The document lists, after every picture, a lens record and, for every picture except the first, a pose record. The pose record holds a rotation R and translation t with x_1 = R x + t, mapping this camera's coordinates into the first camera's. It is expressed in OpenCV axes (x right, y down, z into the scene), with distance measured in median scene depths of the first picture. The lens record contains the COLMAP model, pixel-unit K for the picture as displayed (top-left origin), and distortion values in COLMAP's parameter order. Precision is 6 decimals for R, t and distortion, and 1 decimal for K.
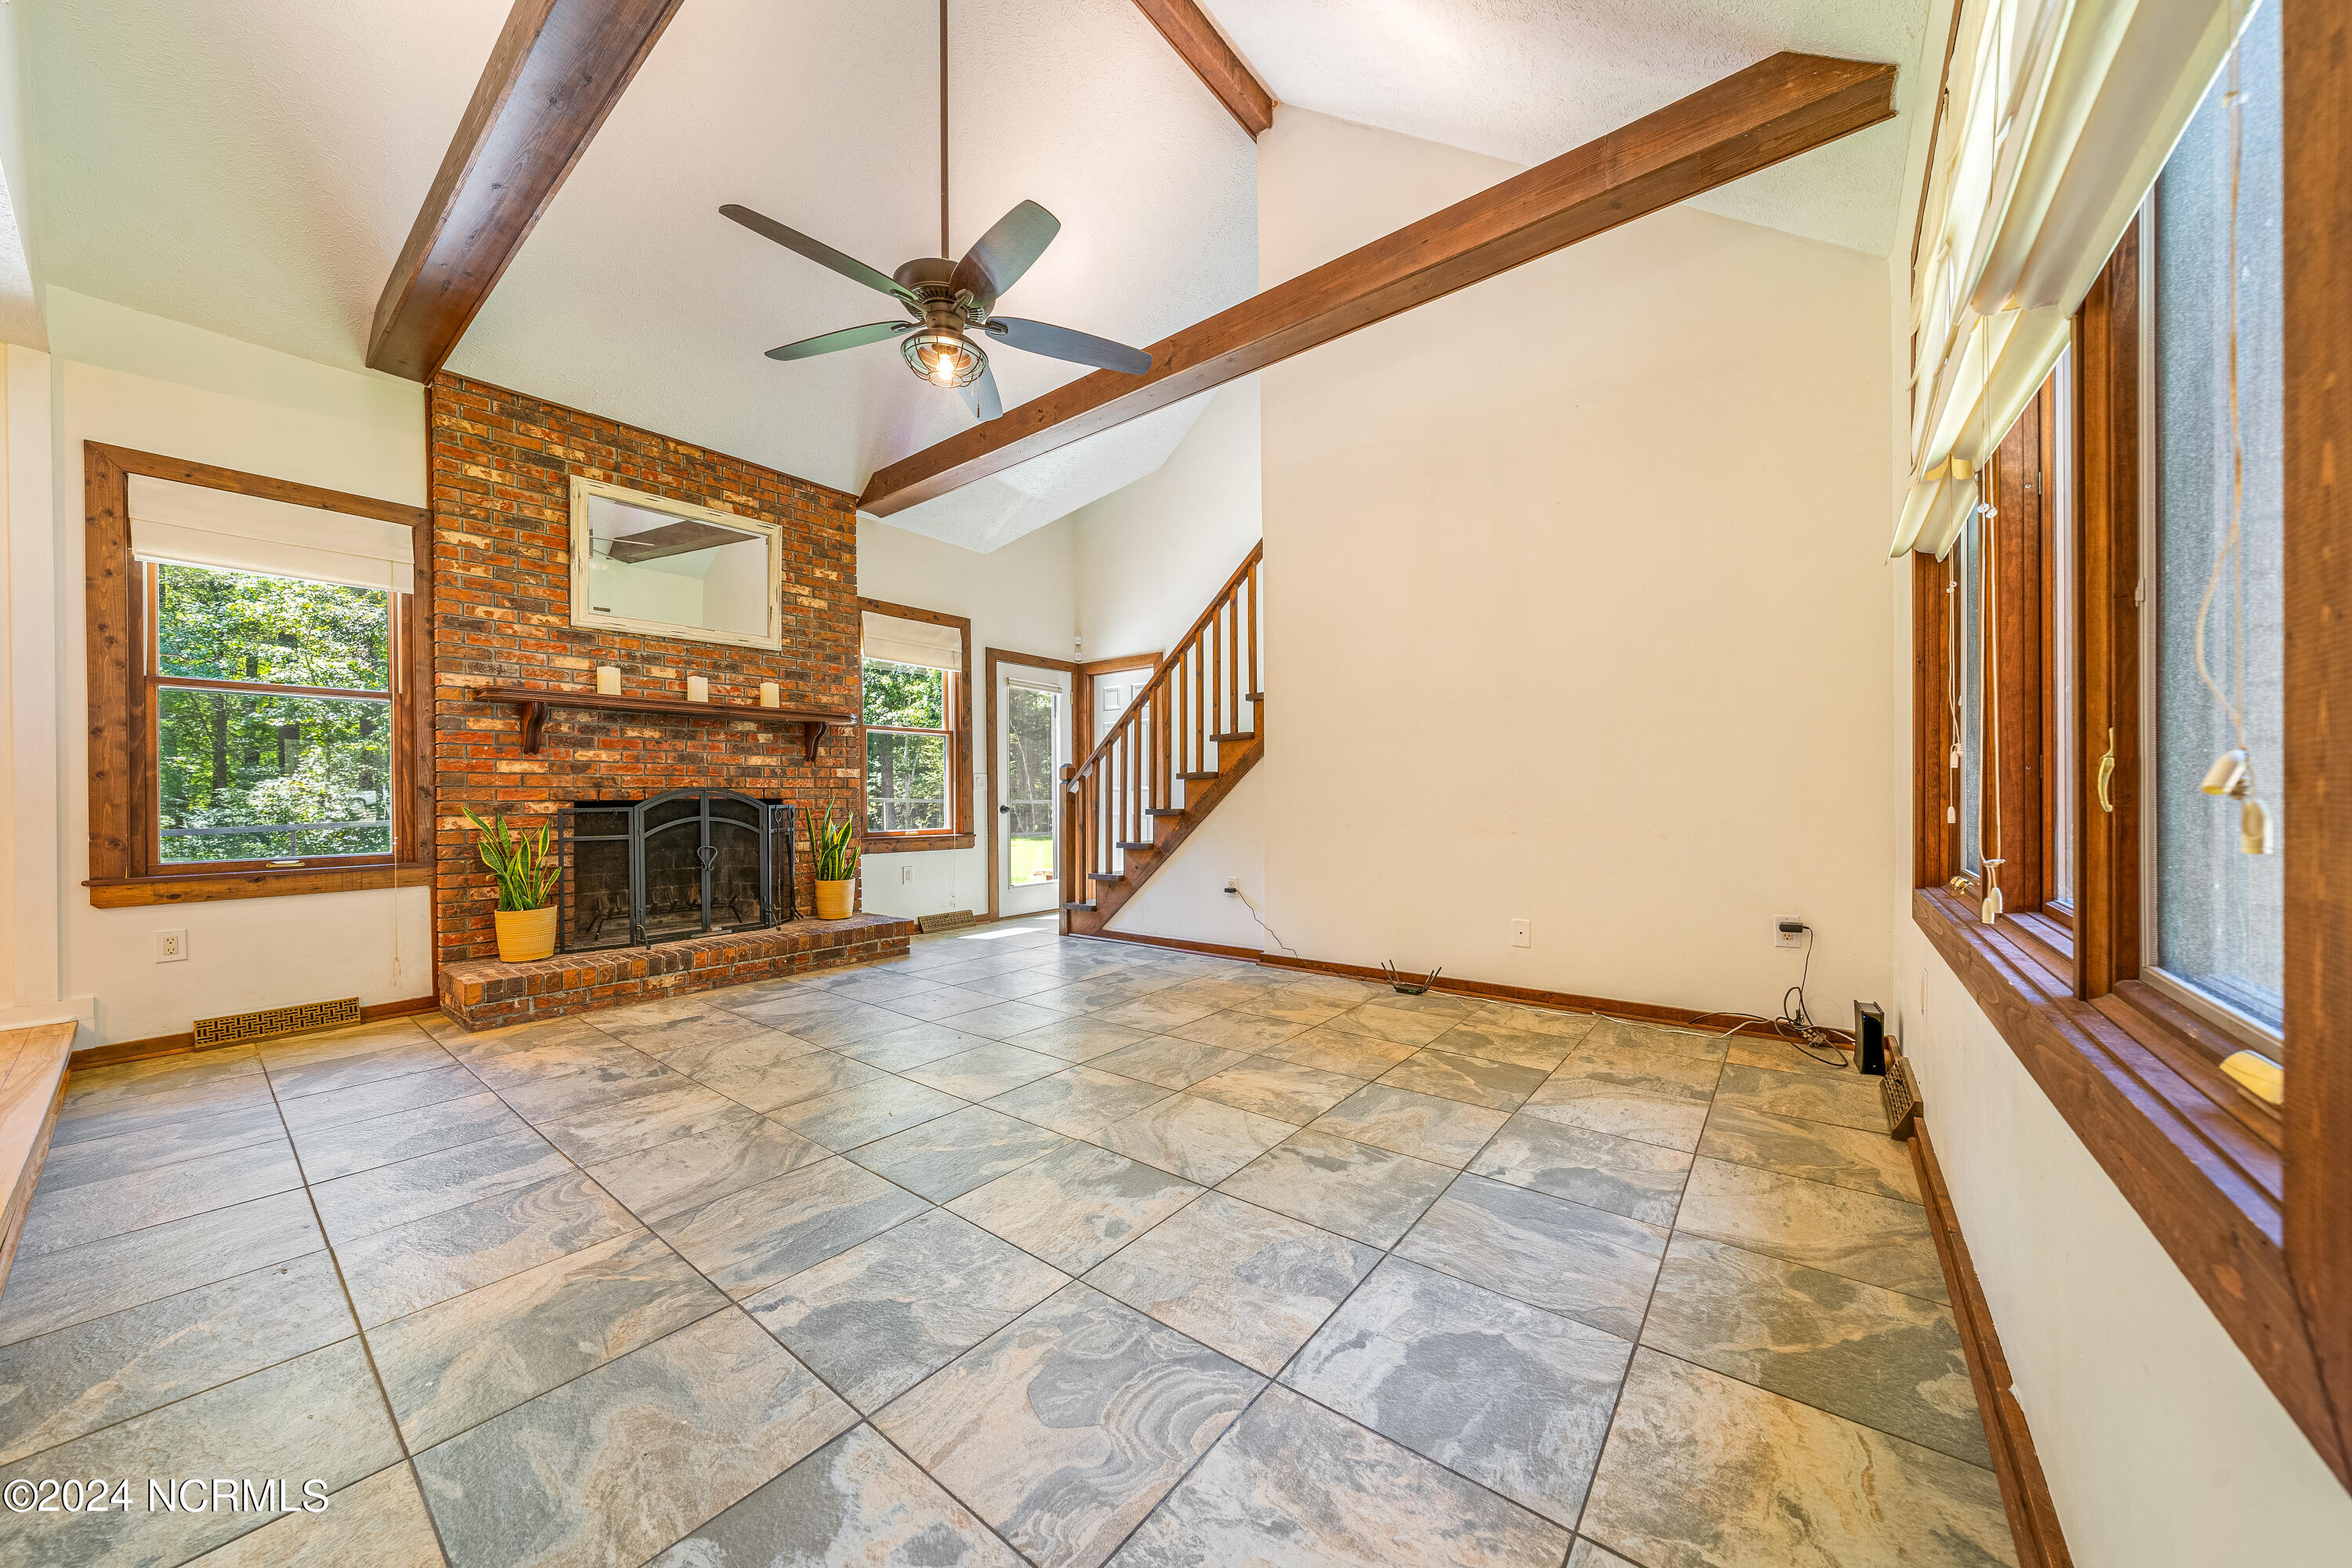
lens RADIAL K [[820.7, 0, 1176.3], [0, 820.7, 797.6], [0, 0, 1]] dist [-0.001069, 0.000180]
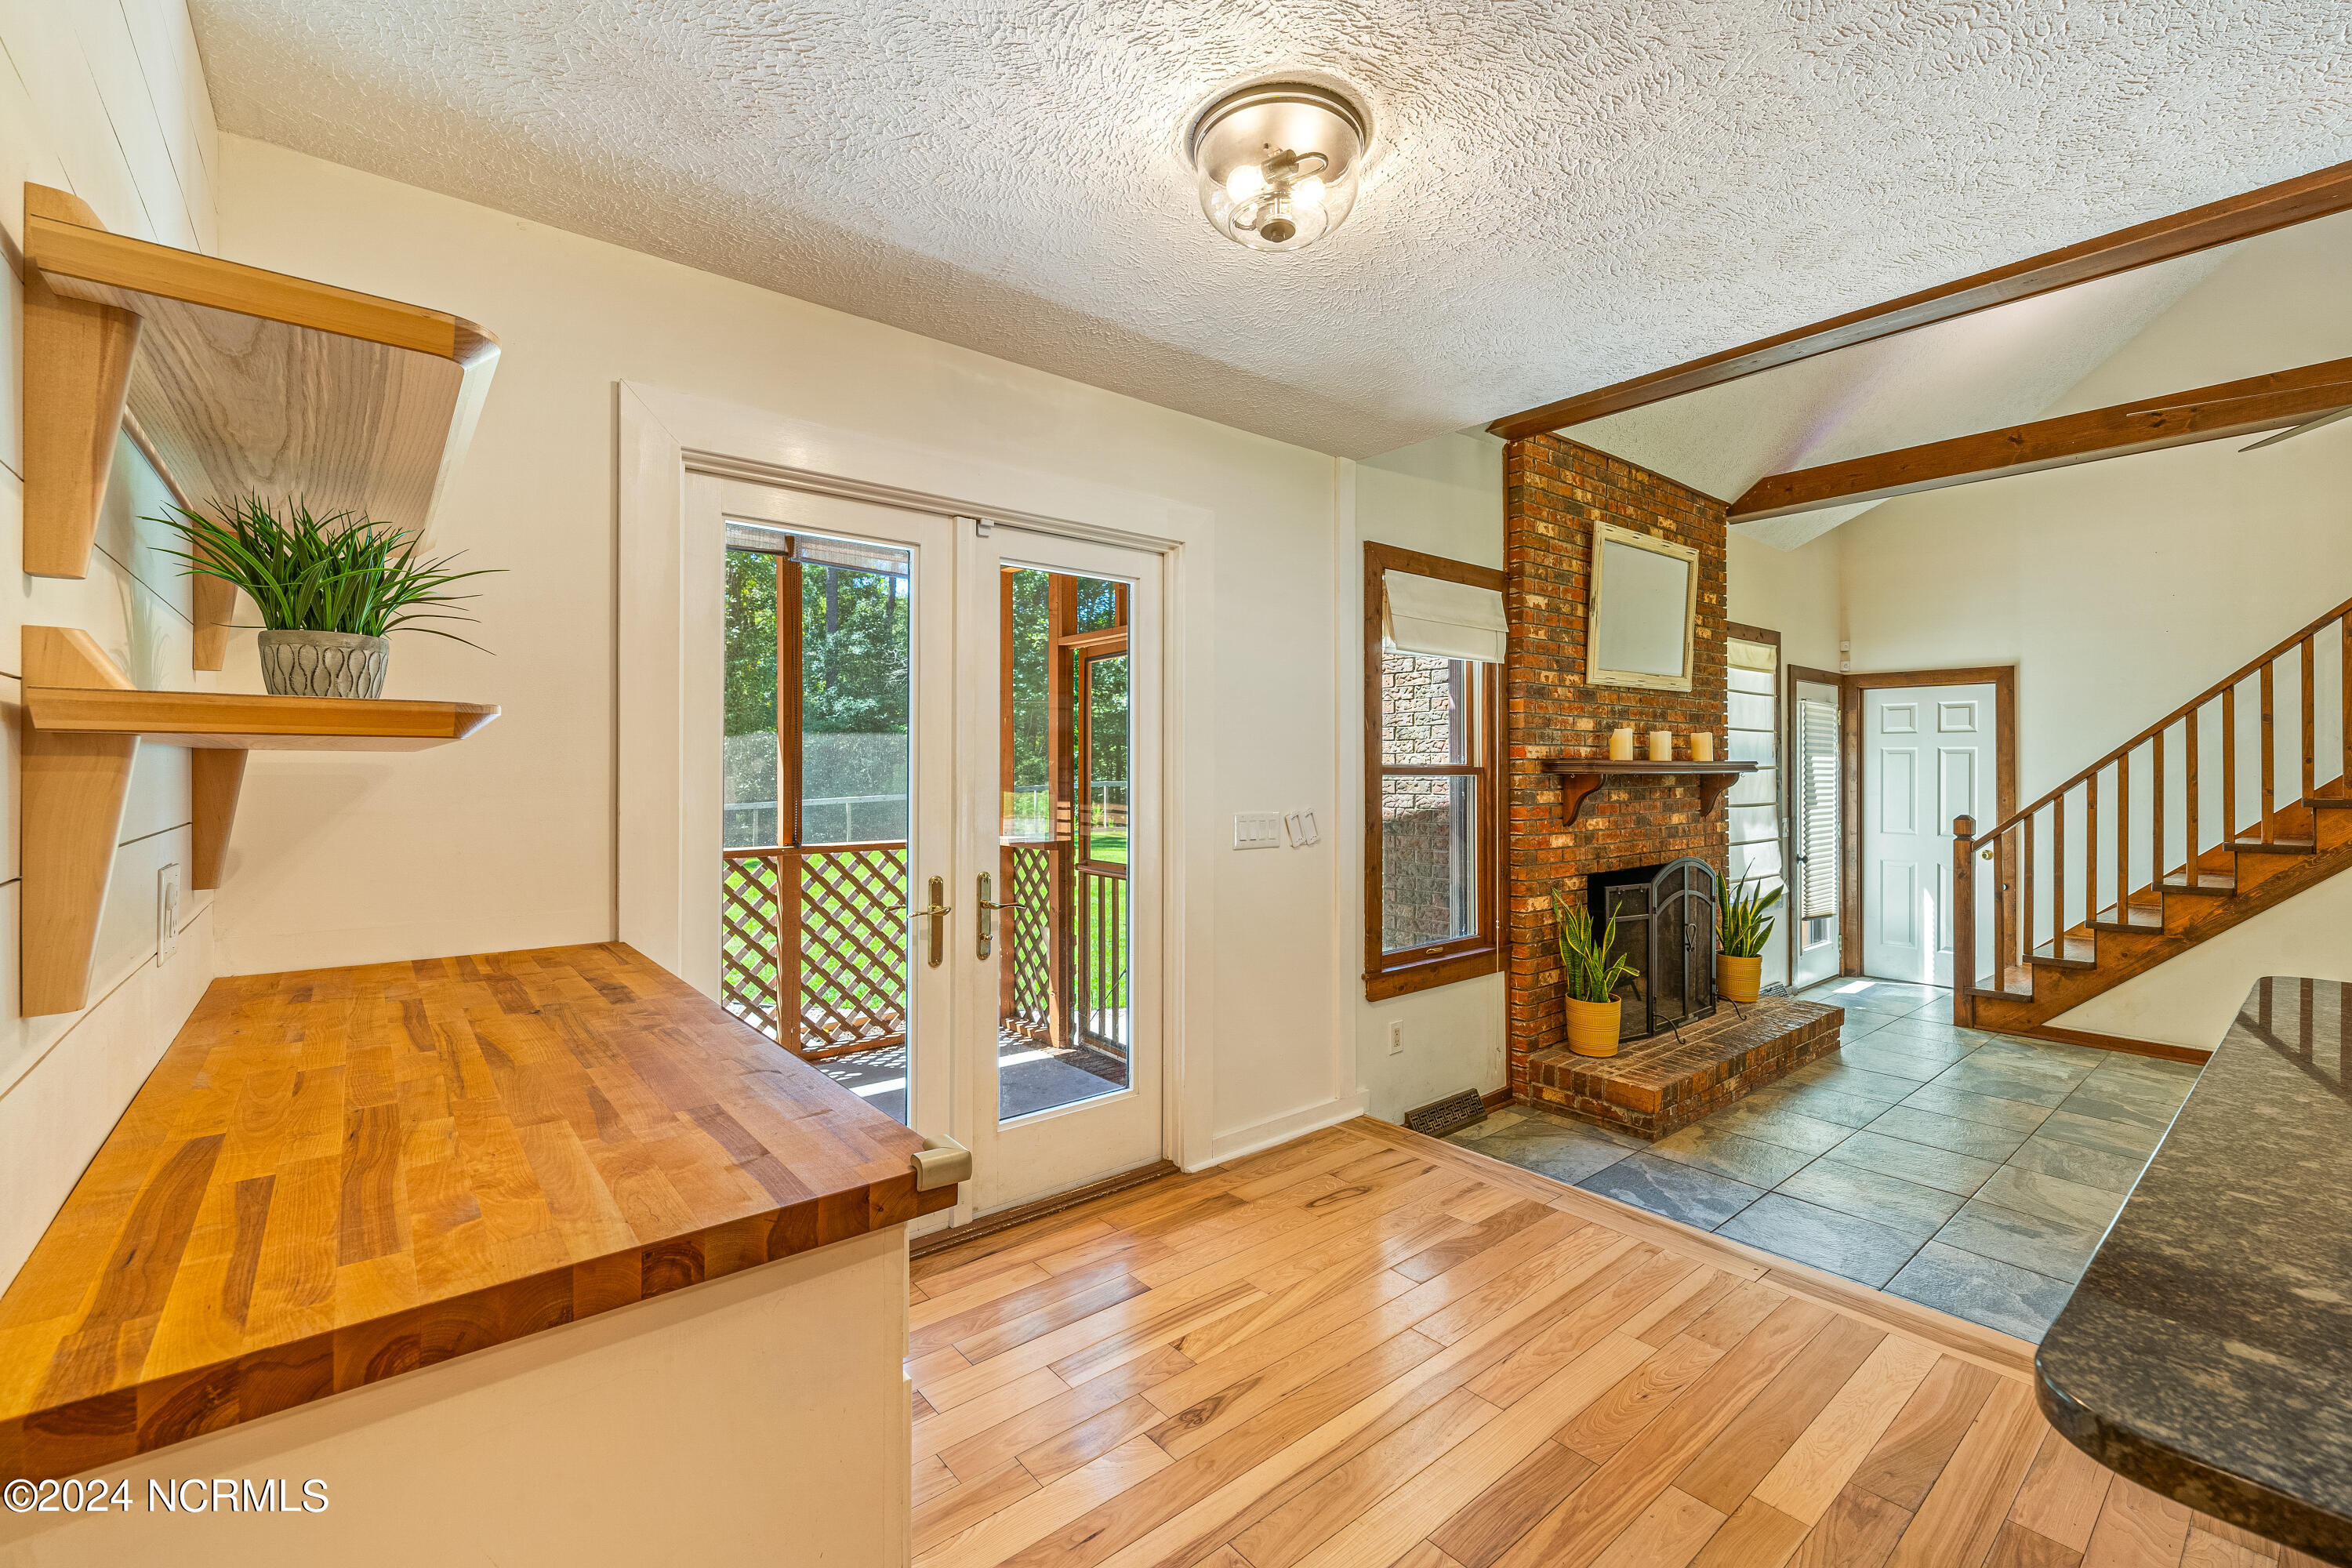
lens RADIAL K [[997.7, 0, 1164.8], [0, 997.7, 766.6], [0, 0, 1]] dist [-0.005439, 0.000400]
pose [[0.977234, 0.009900, -0.211934, -1.030589], [-0.010109, 0.999949, 0.000094, -0.120700], [0.211924, 0.002050, 0.977284, -0.202381]]
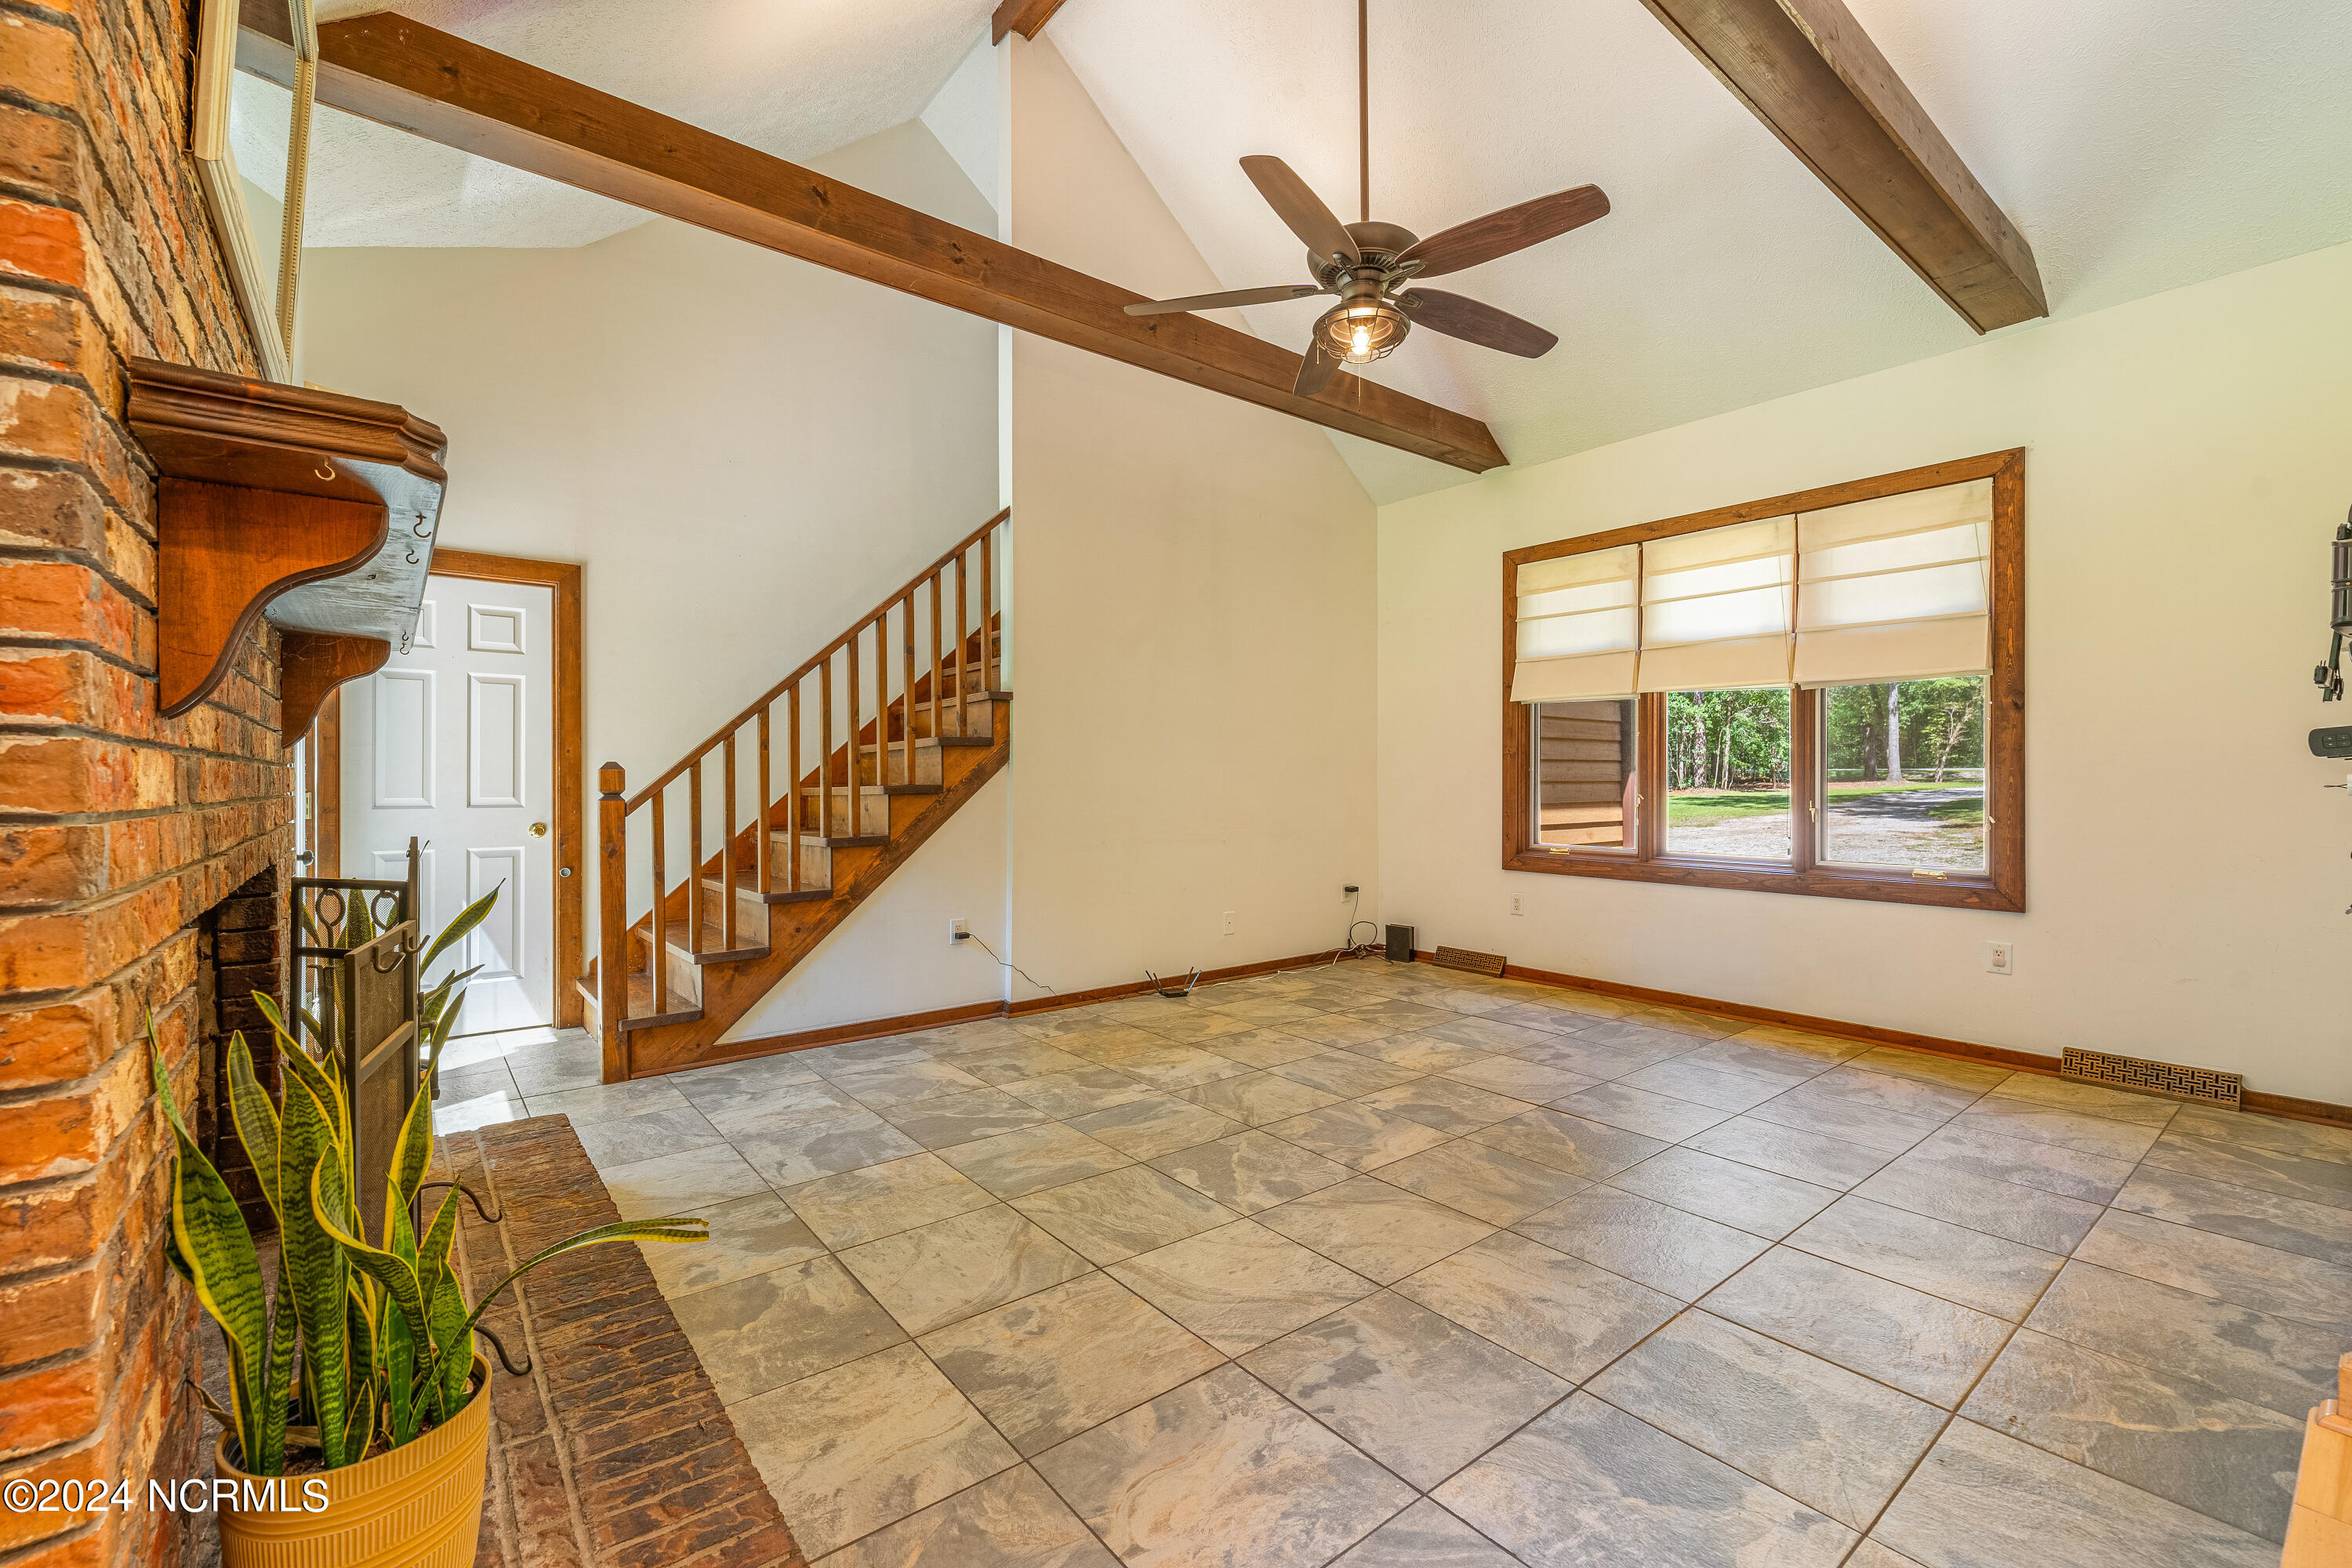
lens RADIAL K [[997.7, 0, 1187.8], [0, 997.7, 778.5], [0, 0, 1]] dist [-0.005439, 0.000400]
pose [[0.213936, 0.008573, 0.976810, -1.017312], [0.001127, 0.999959, -0.009023, -0.035960], [-0.976847, 0.003031, 0.213917, 0.718405]]
